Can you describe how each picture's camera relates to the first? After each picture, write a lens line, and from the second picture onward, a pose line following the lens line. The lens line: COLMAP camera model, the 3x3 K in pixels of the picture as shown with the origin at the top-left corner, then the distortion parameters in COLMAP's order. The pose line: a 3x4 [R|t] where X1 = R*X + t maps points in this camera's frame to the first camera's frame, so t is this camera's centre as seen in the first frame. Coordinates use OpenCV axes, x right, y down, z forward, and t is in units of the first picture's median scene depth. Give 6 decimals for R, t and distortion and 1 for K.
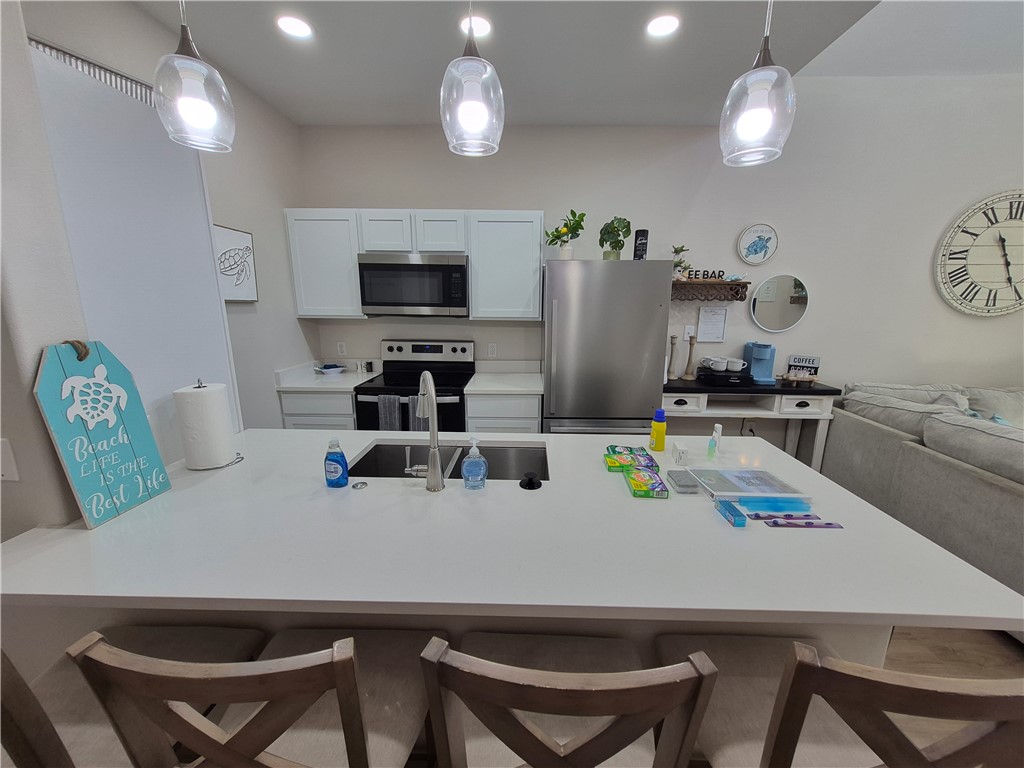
lens RADIAL K [[404.0, 0, 521.7], [0, 404.0, 392.0], [0, 0, 1]] dist [0.005611, 0.000188]
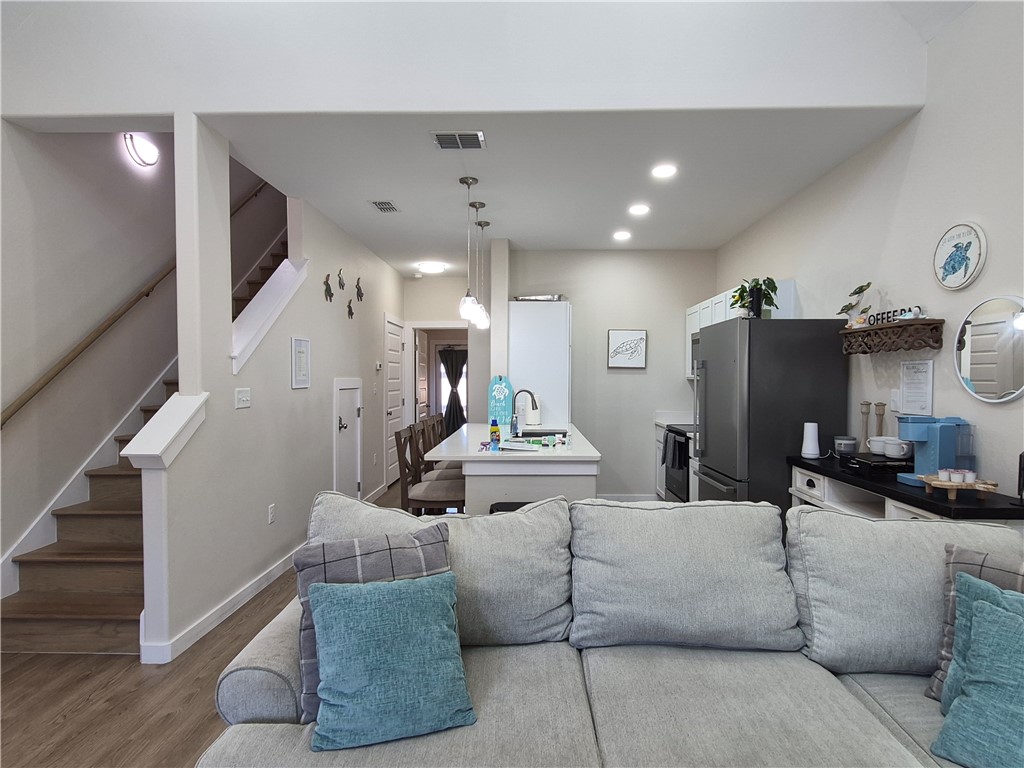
lens RADIAL K [[571.2, 0, 518.8], [0, 571.2, 389.4], [0, 0, 1]] dist [0.010688, -0.003234]
pose [[0.002041, 0.011844, -0.999928, 1.584602], [-0.225651, 0.974145, 0.011078, -0.037574], [0.974206, 0.225612, 0.004661, 0.444215]]
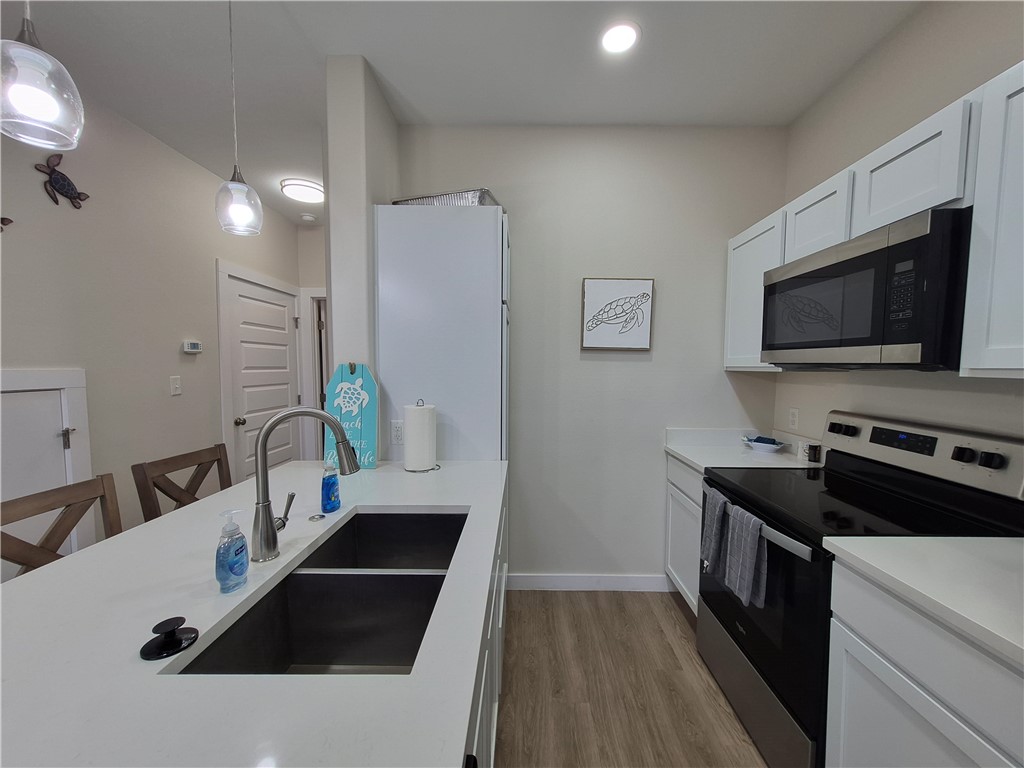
lens RADIAL K [[404.0, 0, 521.3], [0, 404.0, 392.8], [0, 0, 1]] dist [0.005611, 0.000188]
pose [[0.016914, 0.058520, -0.998143, 0.249010], [-0.227720, 0.972275, 0.053145, -0.098109], [0.973580, 0.226398, 0.029771, 0.639539]]
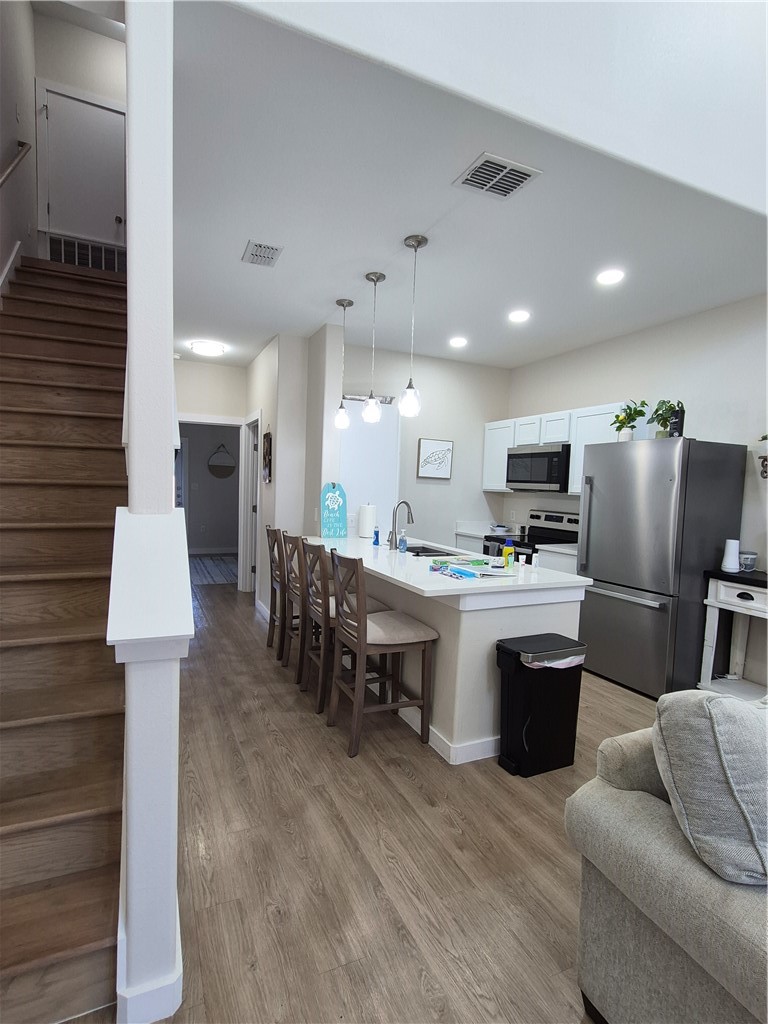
lens RADIAL K [[515.7, 0, 374.5], [0, 515.7, 523.2], [0, 0, 1]] dist [0.009069, -0.002021]
pose [[0.430077, 0.071642, -0.899945, 1.089042], [-0.231375, 0.972299, -0.033171, 0.098534], [0.872639, 0.222491, 0.434739, -0.178050]]
